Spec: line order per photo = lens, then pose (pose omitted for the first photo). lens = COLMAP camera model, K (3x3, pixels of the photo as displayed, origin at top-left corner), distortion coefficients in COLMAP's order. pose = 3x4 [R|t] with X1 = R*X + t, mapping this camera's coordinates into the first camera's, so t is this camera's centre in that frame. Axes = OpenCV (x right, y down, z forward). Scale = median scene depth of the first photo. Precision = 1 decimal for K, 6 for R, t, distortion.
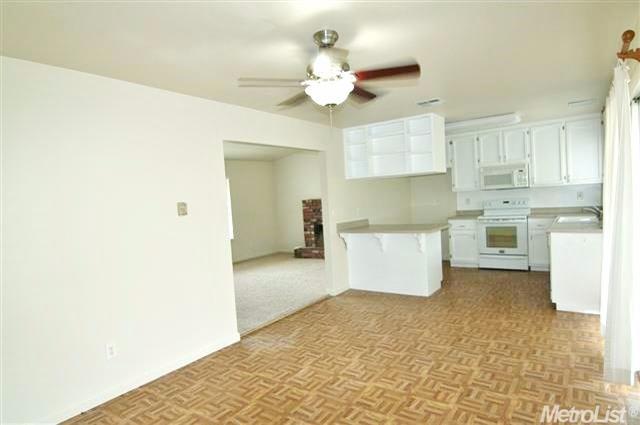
lens RADIAL K [[373.8, 0, 320.0], [0, 373.8, 212.5], [0, 0, 1]] dist [-0.000249, 0.000426]
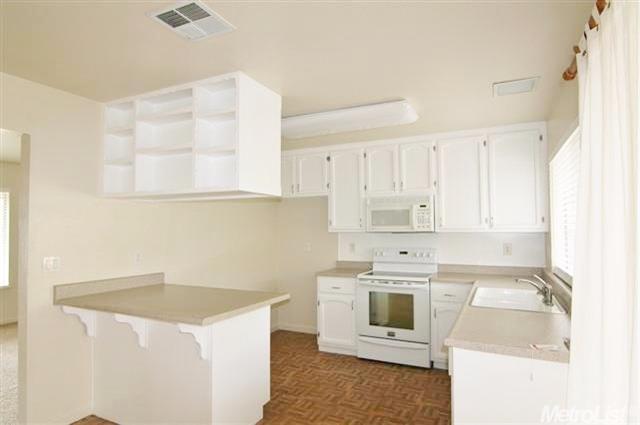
lens RADIAL K [[390.6, 0, 320.0], [0, 390.6, 212.5], [0, 0, 1]] dist [0.055750, 0.000057]
pose [[0.986849, 0.061088, 0.149658, 0.261648], [-0.048154, 0.994905, -0.088572, -0.032032], [-0.154306, 0.080200, 0.984763, 0.362585]]
